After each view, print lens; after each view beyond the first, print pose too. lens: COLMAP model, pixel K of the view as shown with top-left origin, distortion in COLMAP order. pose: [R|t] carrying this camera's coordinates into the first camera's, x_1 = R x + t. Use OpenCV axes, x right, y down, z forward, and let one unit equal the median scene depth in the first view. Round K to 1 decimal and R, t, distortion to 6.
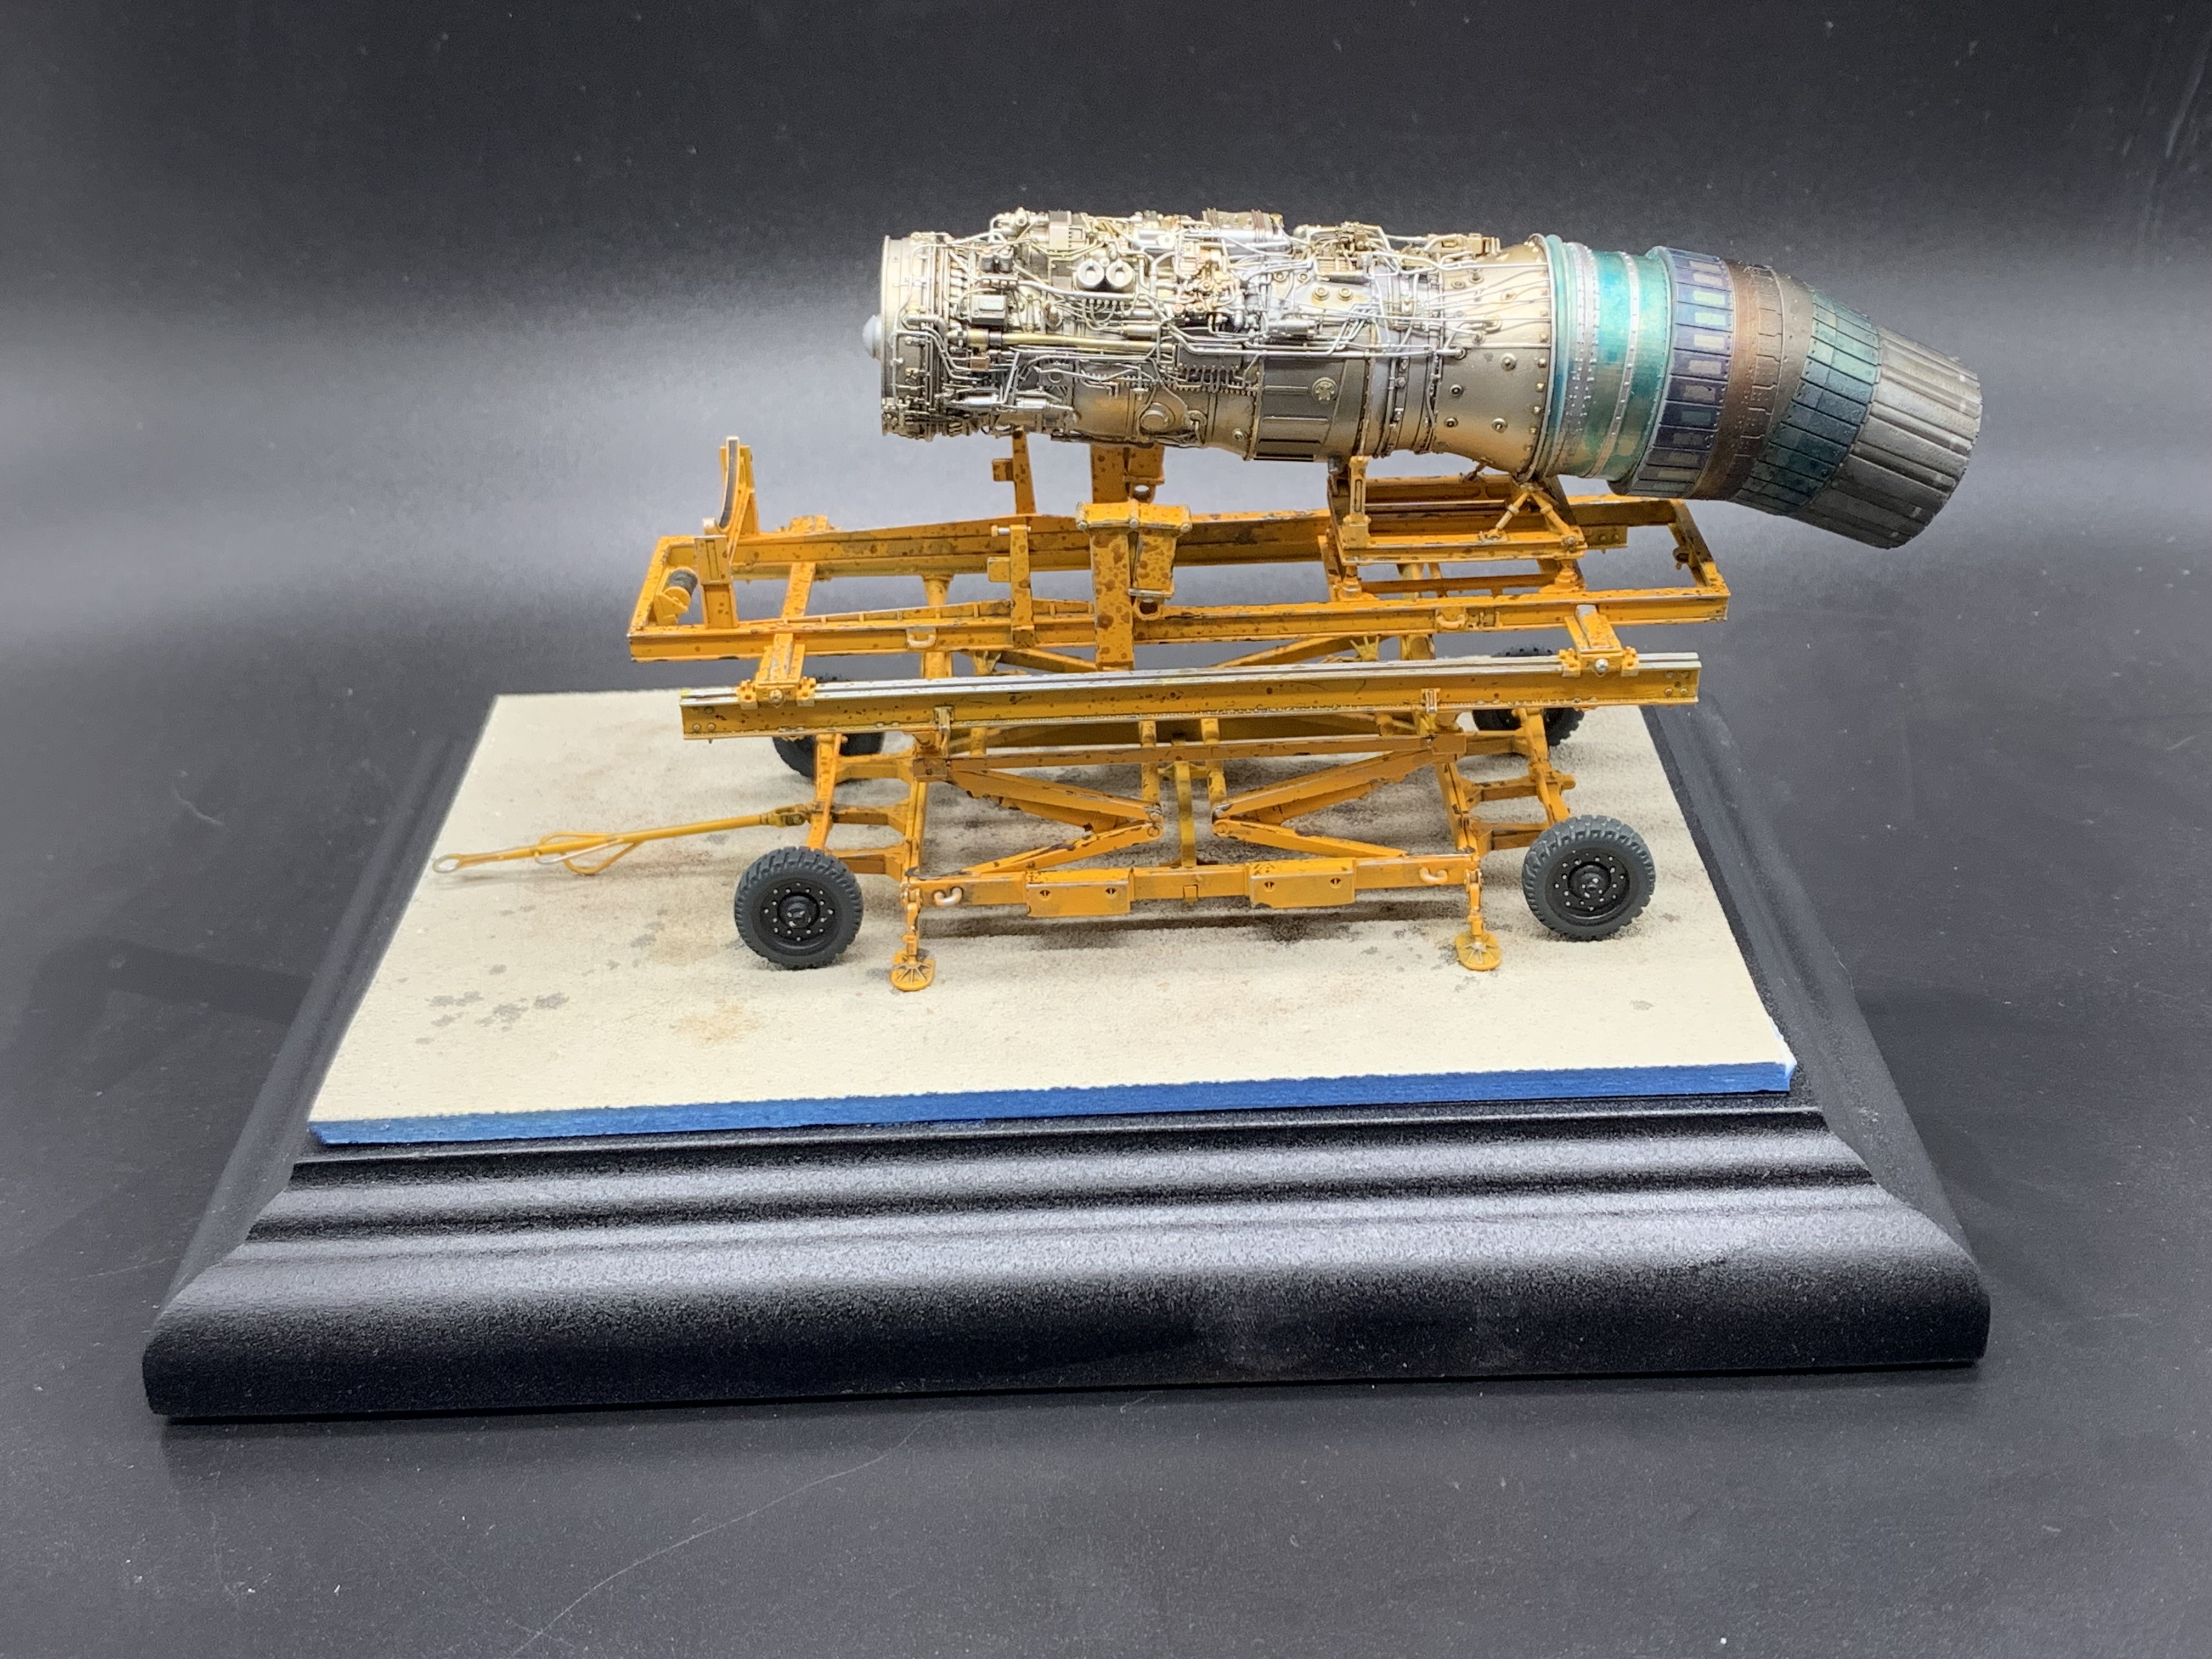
lens RADIAL K [[2327.3, 0, 1106.0], [0, 2327.3, 829.5], [0, 0, 1]] dist [0.199883, -0.575264]
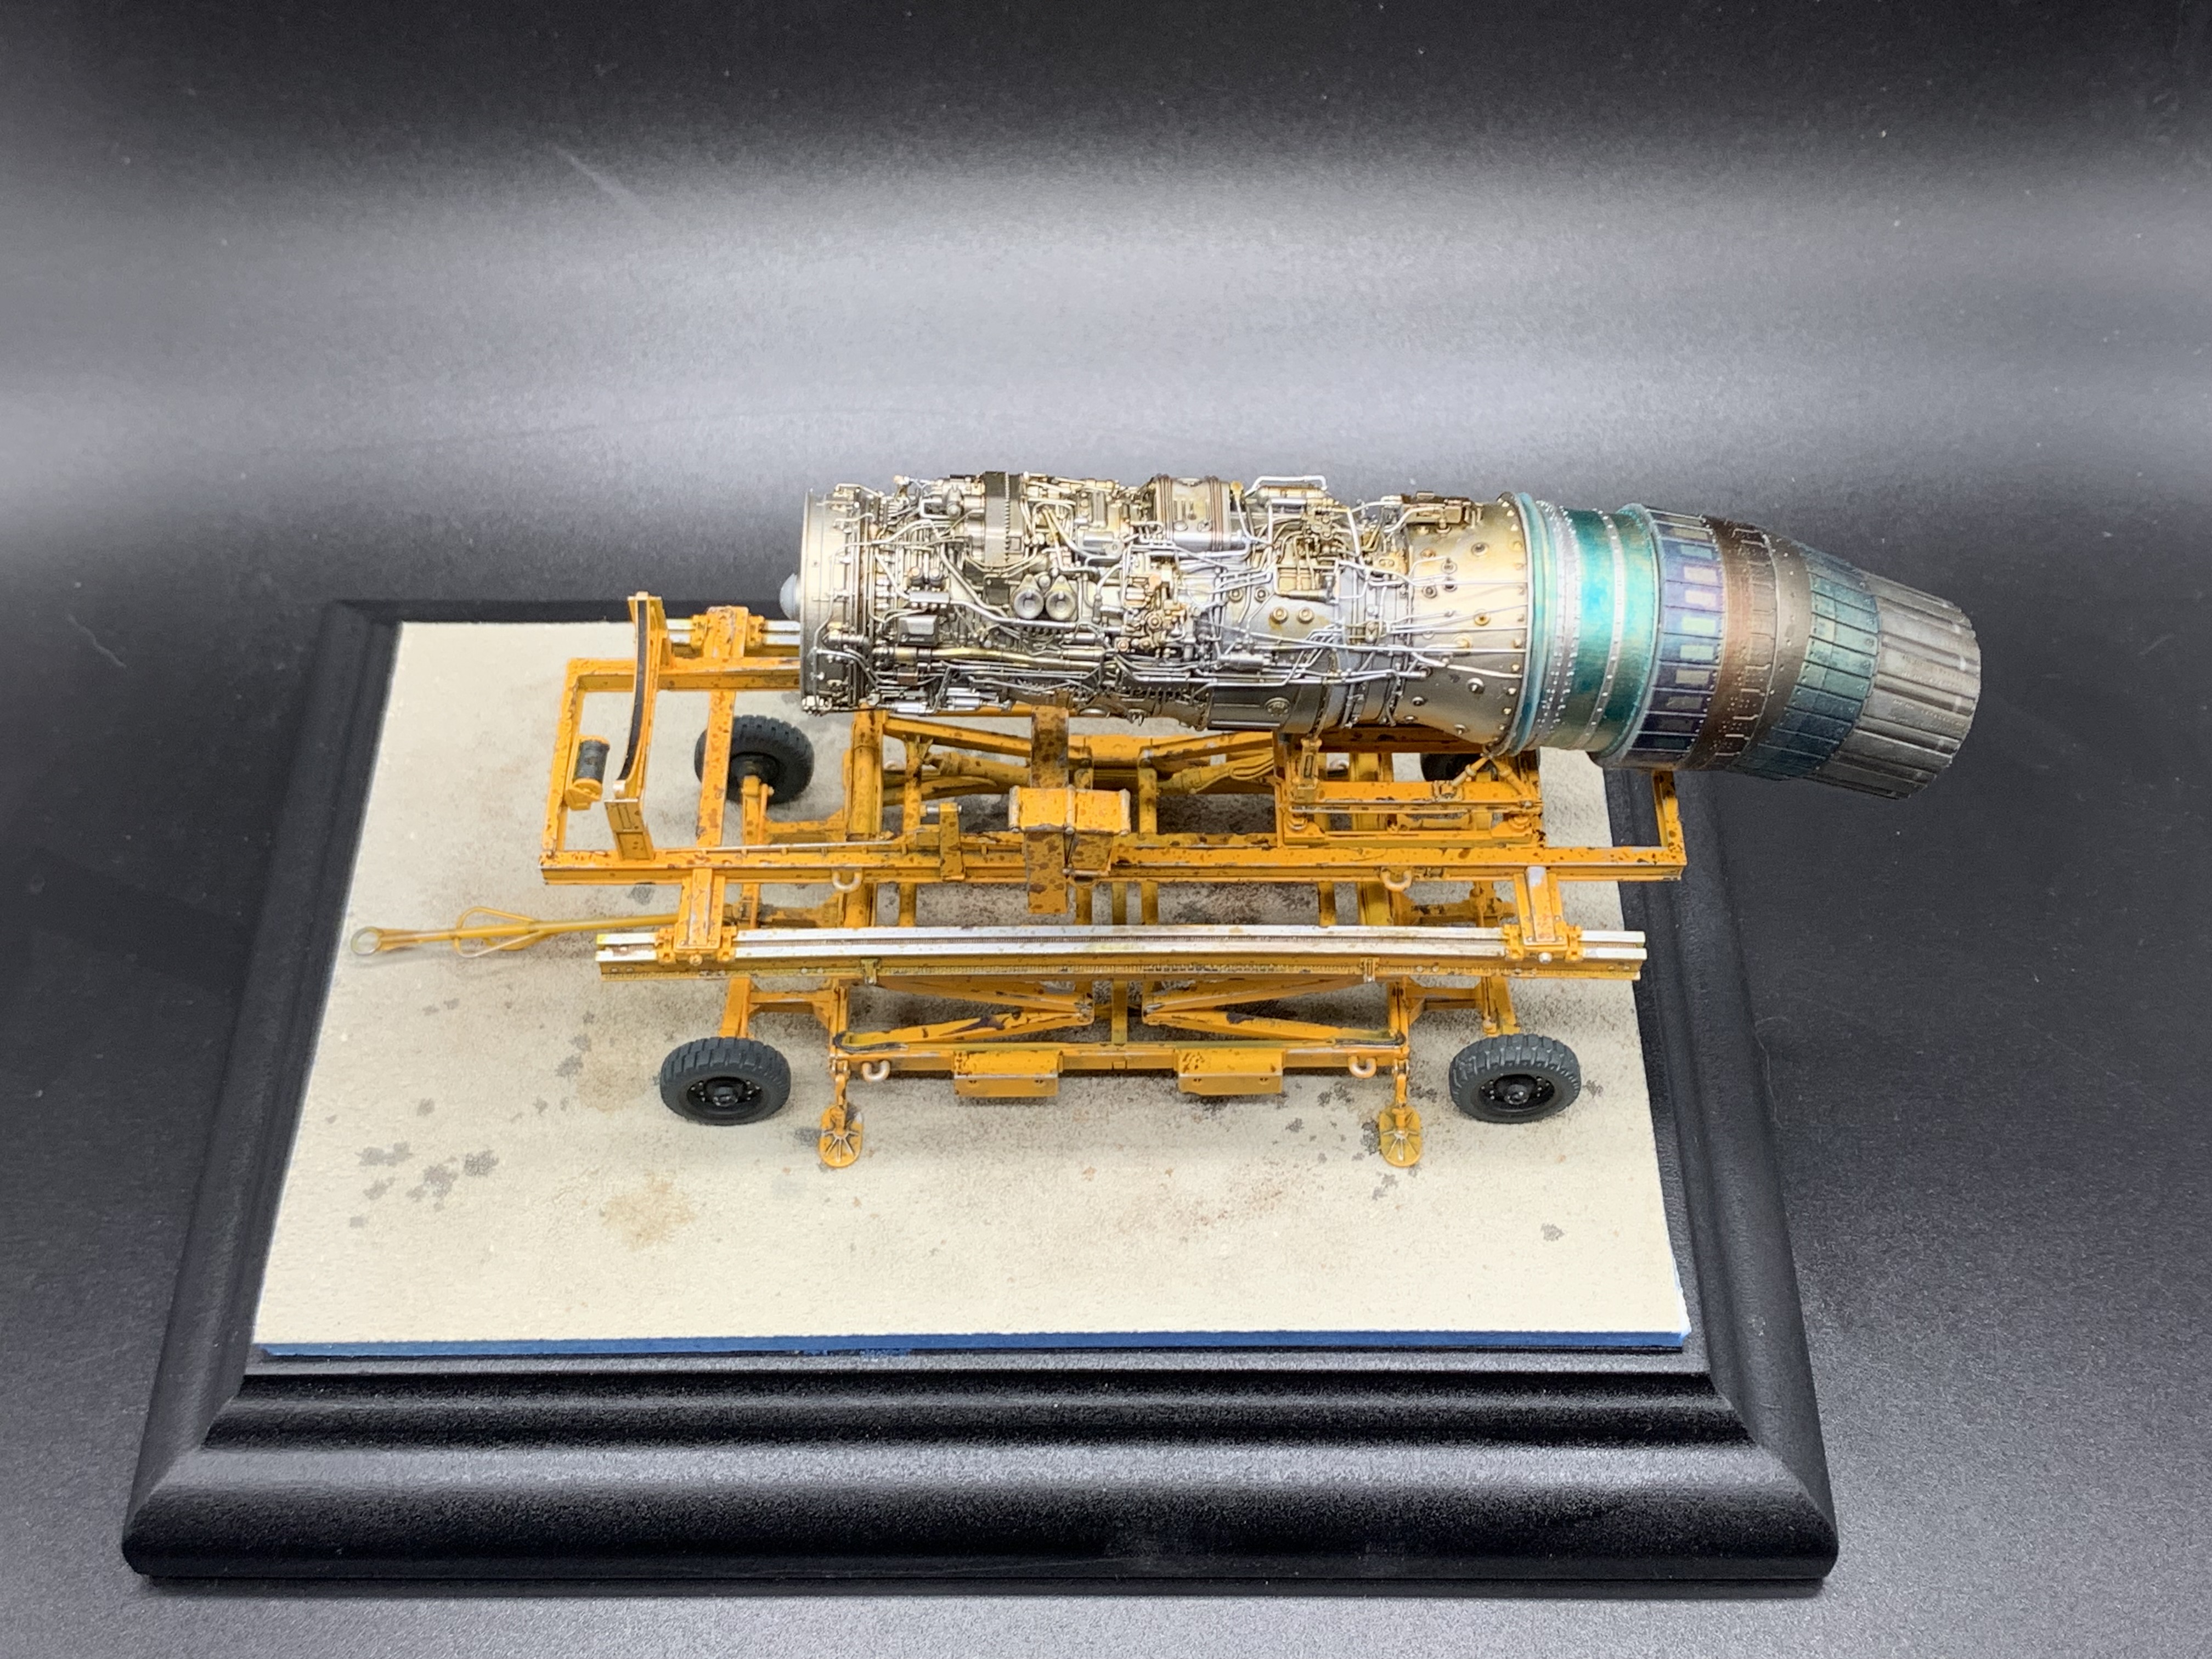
lens RADIAL K [[2327.3, 0, 1106.0], [0, 2327.3, 829.5], [0, 0, 1]] dist [0.199883, -0.575264]
pose [[0.999324, 0.026499, 0.025493, 0.002429], [-0.034161, 0.925580, 0.377006, -0.455285], [-0.013605, -0.377622, 0.925860, 0.114815]]
